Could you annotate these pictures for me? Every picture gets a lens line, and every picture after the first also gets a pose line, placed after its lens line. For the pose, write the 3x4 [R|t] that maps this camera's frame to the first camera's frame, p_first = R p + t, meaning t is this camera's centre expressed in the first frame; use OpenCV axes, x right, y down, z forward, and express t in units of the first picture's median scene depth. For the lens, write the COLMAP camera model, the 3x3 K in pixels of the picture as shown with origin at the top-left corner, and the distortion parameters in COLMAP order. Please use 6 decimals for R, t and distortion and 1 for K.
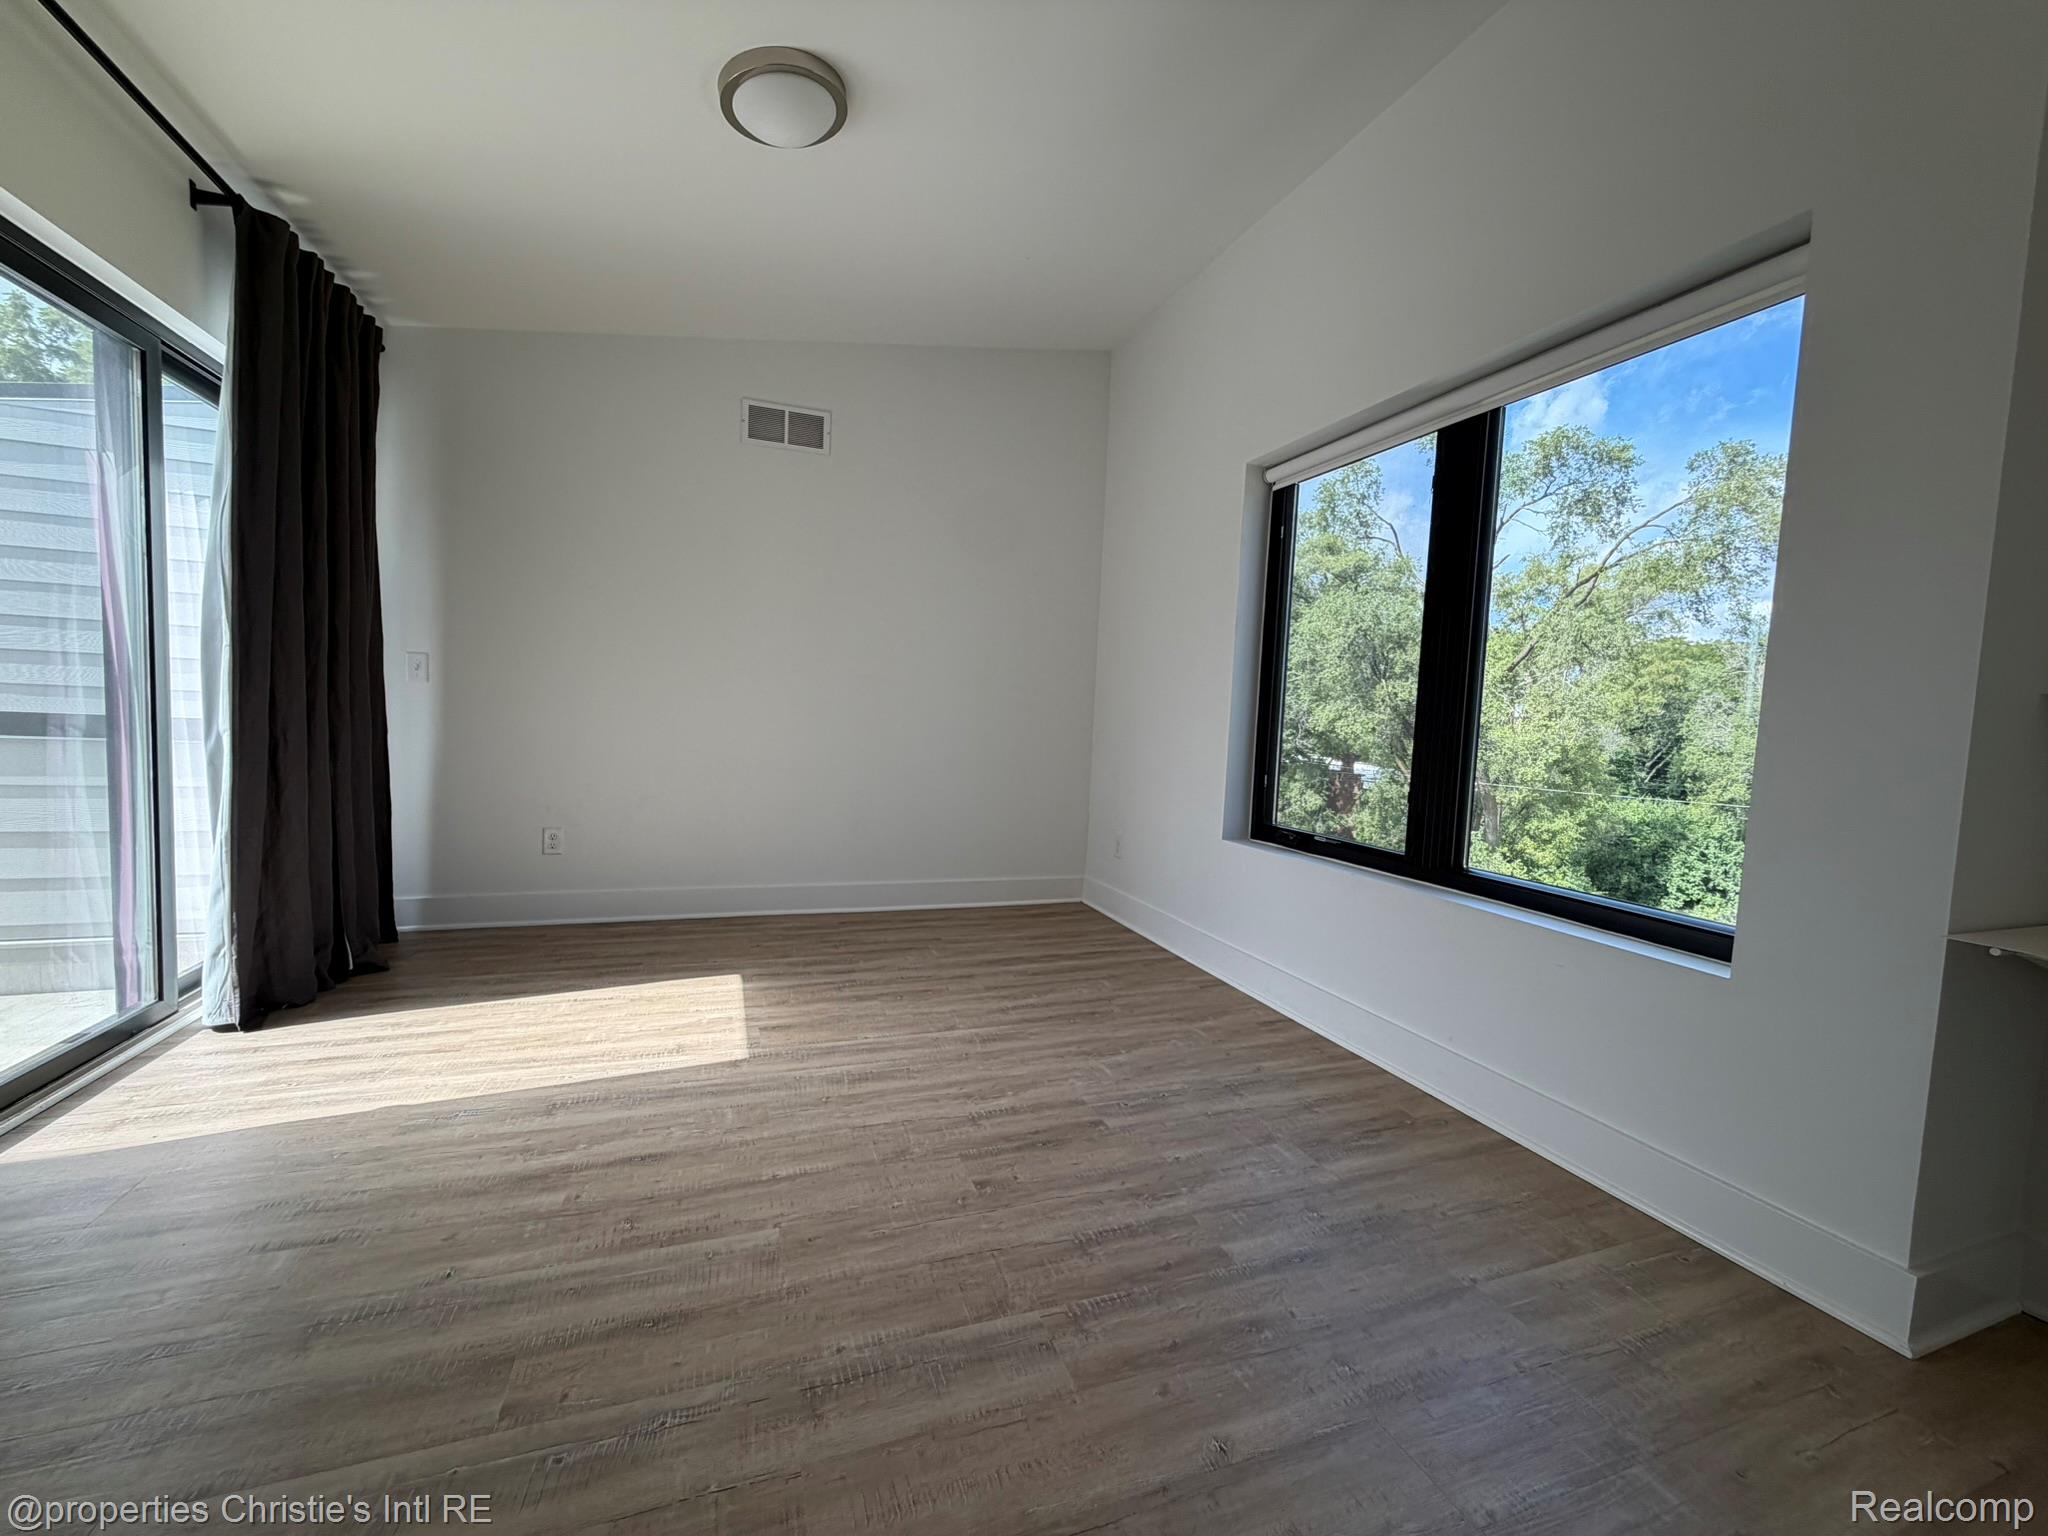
lens RADIAL K [[819.4, 0, 1024.6], [0, 819.4, 765.9], [0, 0, 1]] dist [-0.003403, -0.000287]
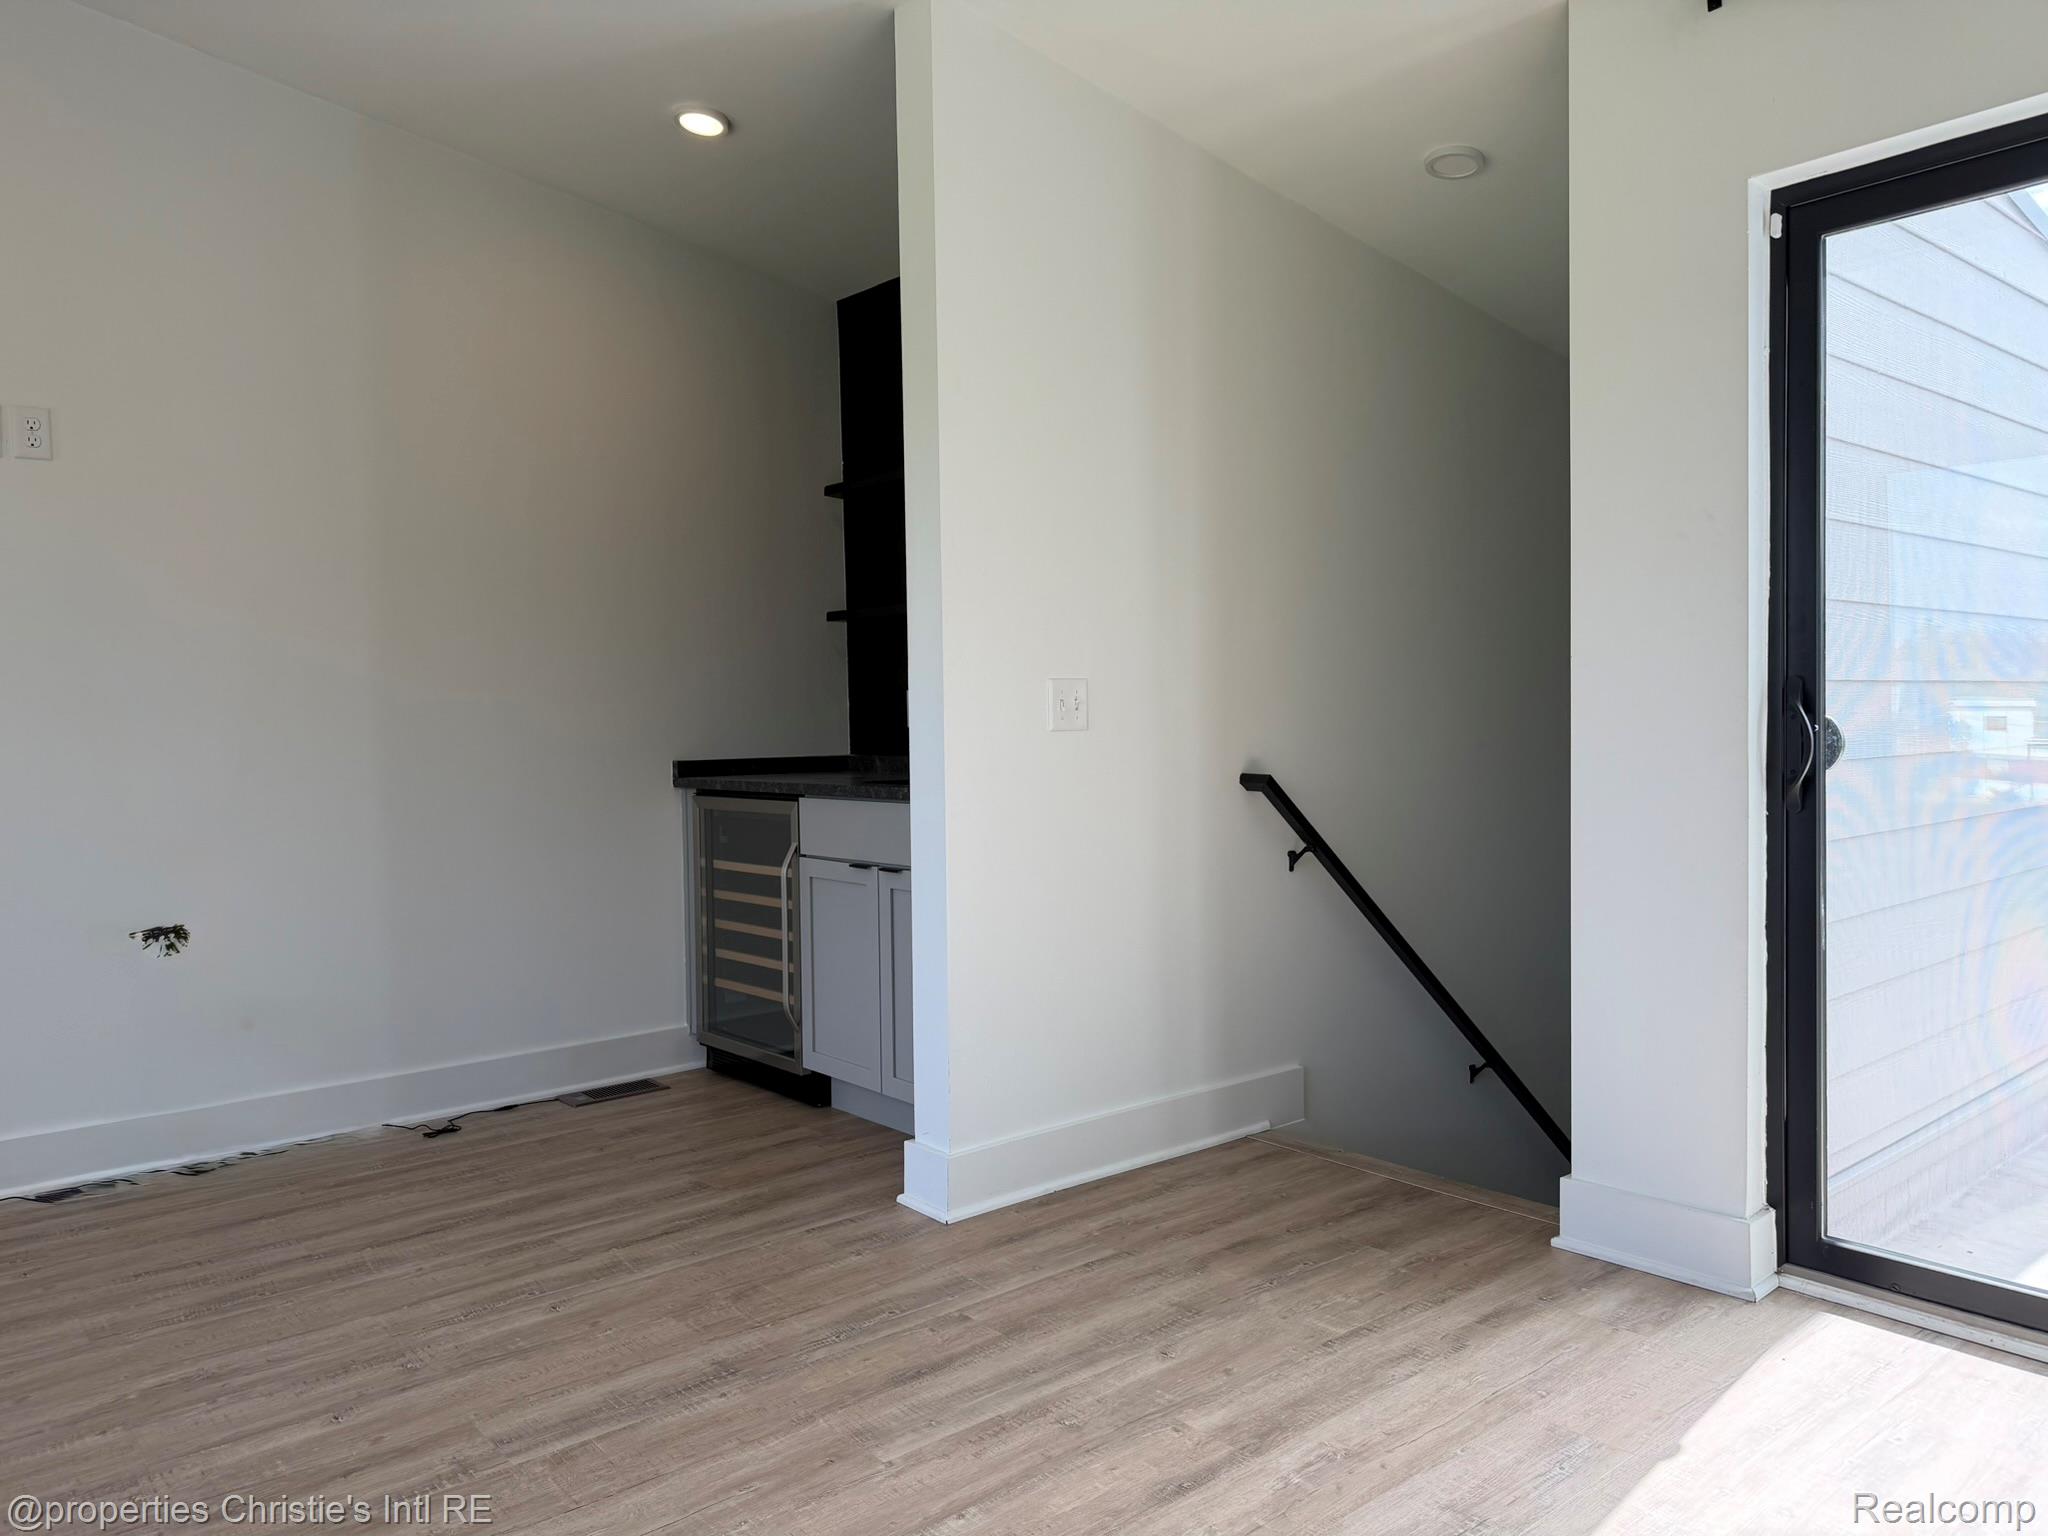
lens RADIAL K [[1450.8, 0, 1024.2], [0, 1450.8, 768.0], [0, 0, 1]] dist [-0.004338, -0.001017]
pose [[-0.941271, -0.018181, -0.337163, 0.033457], [-0.046723, 0.995956, 0.076734, -0.171963], [0.334404, 0.087981, -0.938314, 2.331641]]
